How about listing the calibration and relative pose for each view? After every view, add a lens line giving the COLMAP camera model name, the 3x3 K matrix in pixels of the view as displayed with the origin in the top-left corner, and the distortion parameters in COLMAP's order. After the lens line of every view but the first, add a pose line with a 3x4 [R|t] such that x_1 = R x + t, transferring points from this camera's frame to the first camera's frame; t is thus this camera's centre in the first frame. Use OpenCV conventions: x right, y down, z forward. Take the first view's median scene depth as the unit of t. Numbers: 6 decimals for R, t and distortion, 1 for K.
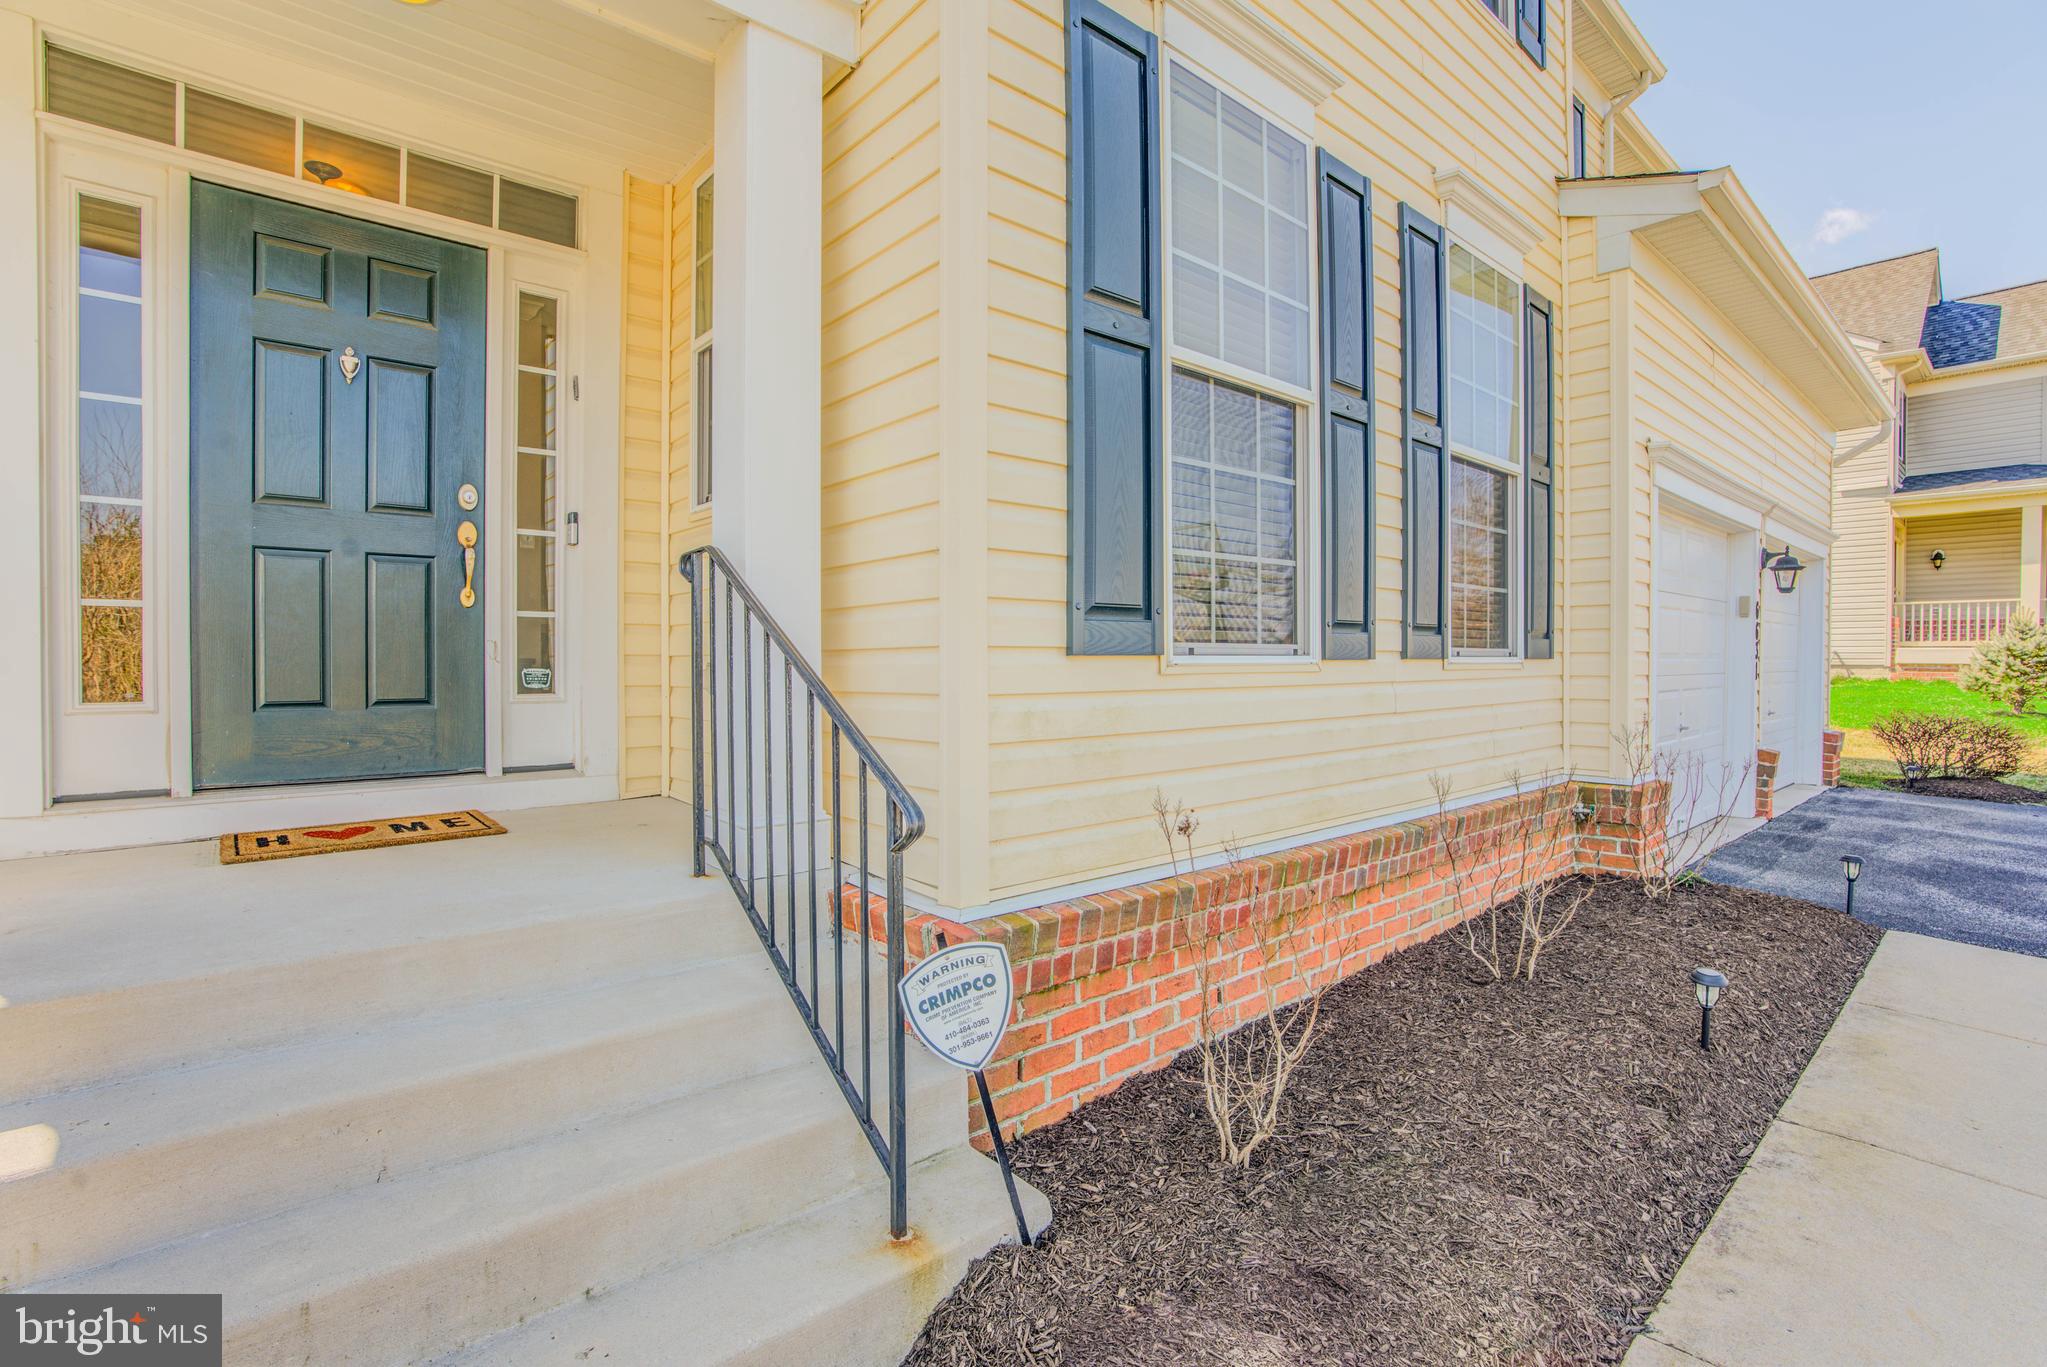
lens RADIAL K [[944.3, 0, 1010.4], [0, 944.3, 666.8], [0, 0, 1]] dist [-0.049411, 0.013565]
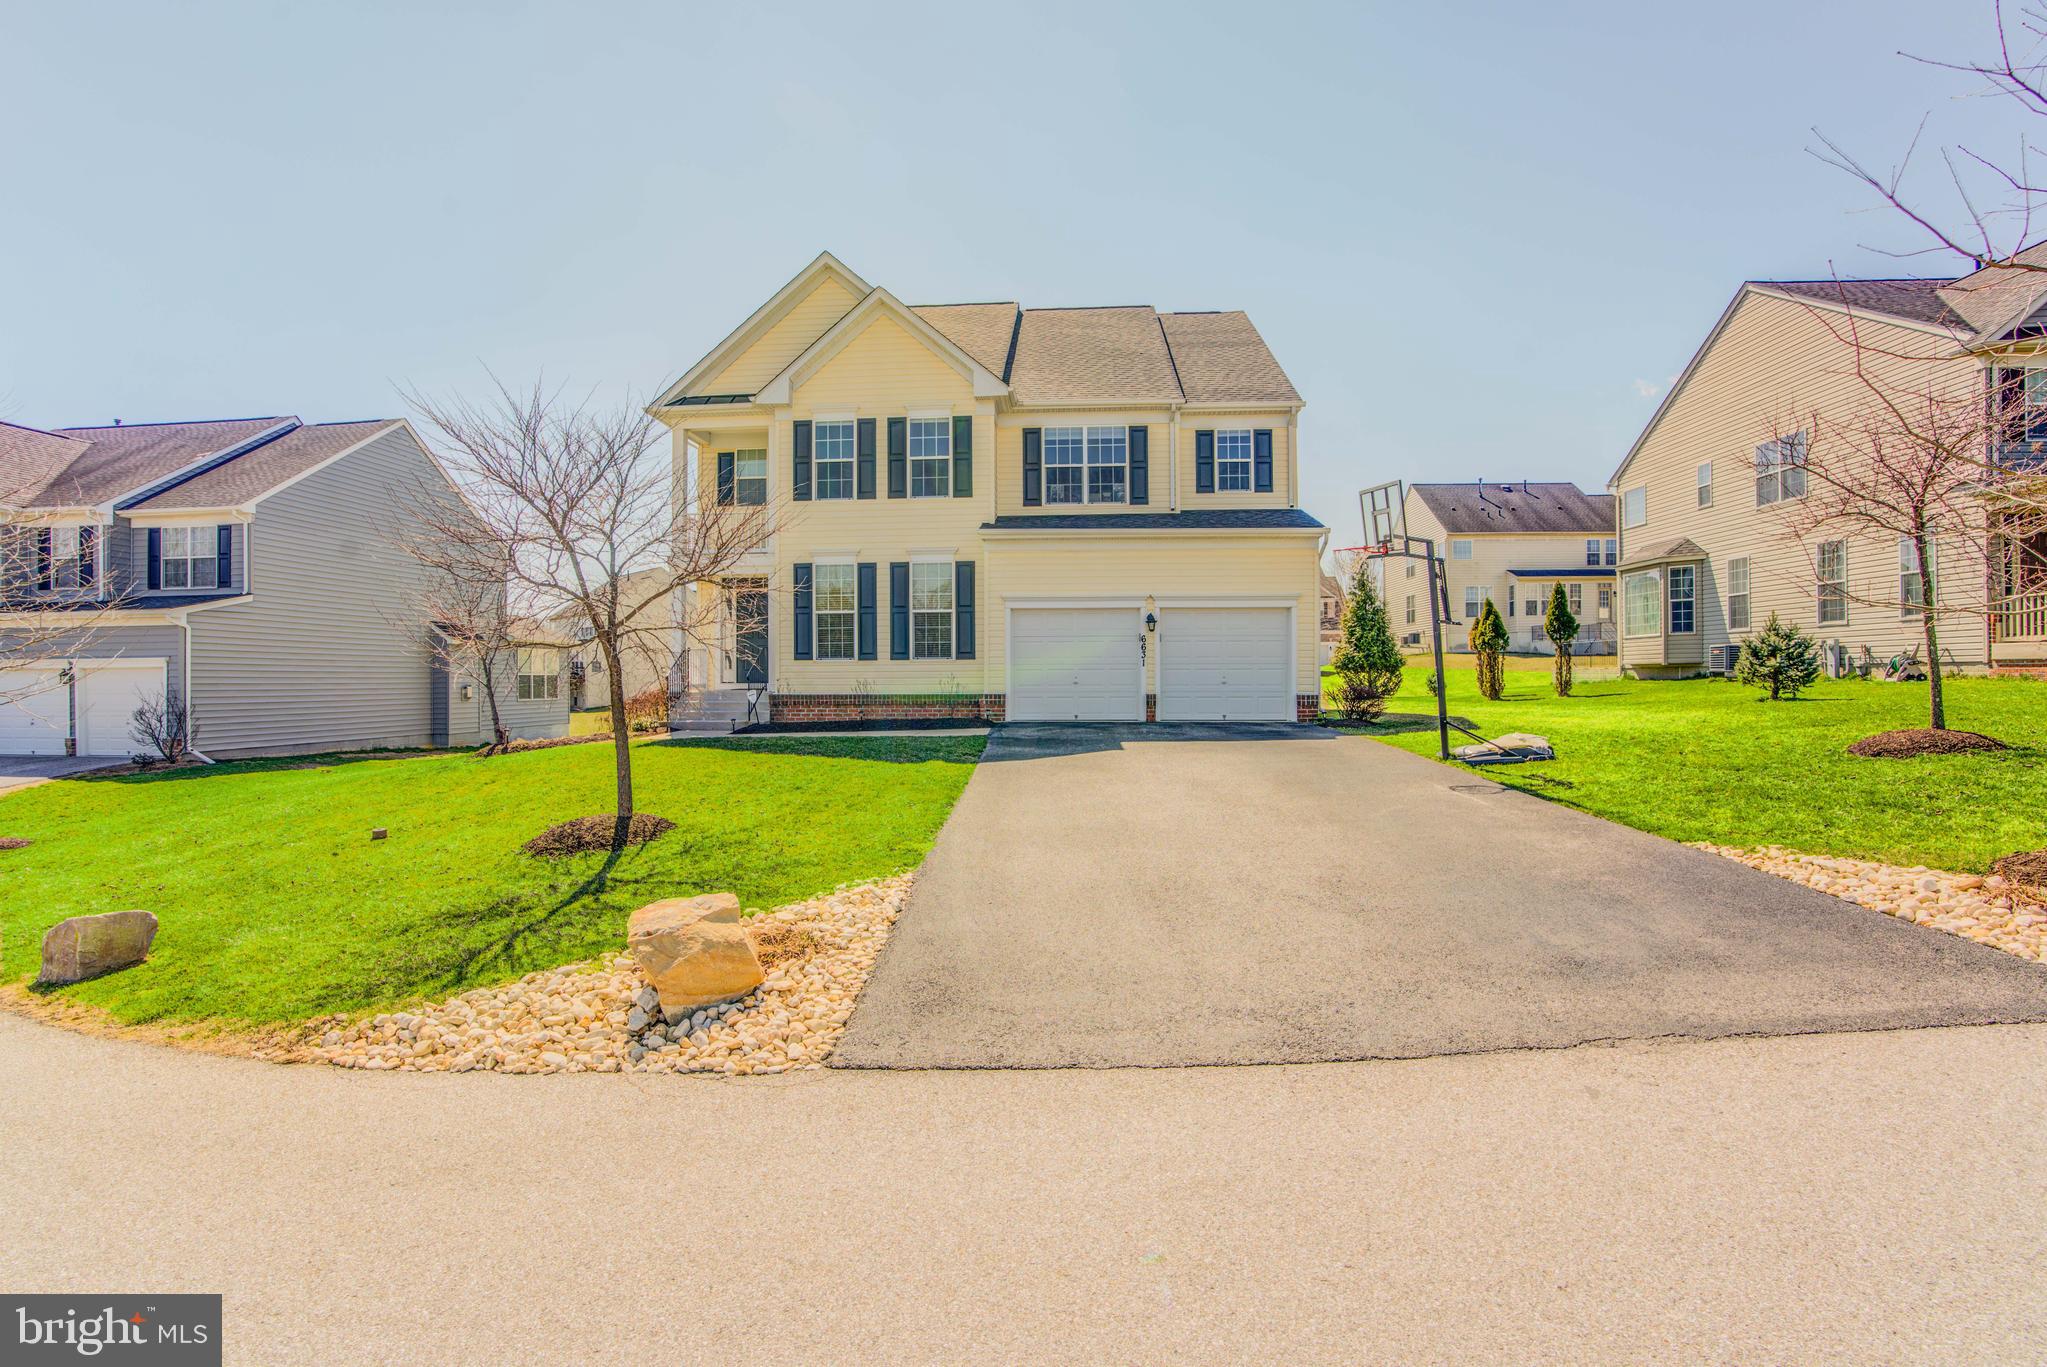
lens RADIAL K [[944.3, 0, 1030.6], [0, 944.3, 679.0], [0, 0, 1]] dist [-0.049411, 0.013565]
pose [[0.710913, -0.016028, -0.703097, 4.355098], [-0.001600, 0.999701, -0.024407, 0.207724], [0.703278, 0.018476, 0.710675, -1.913295]]
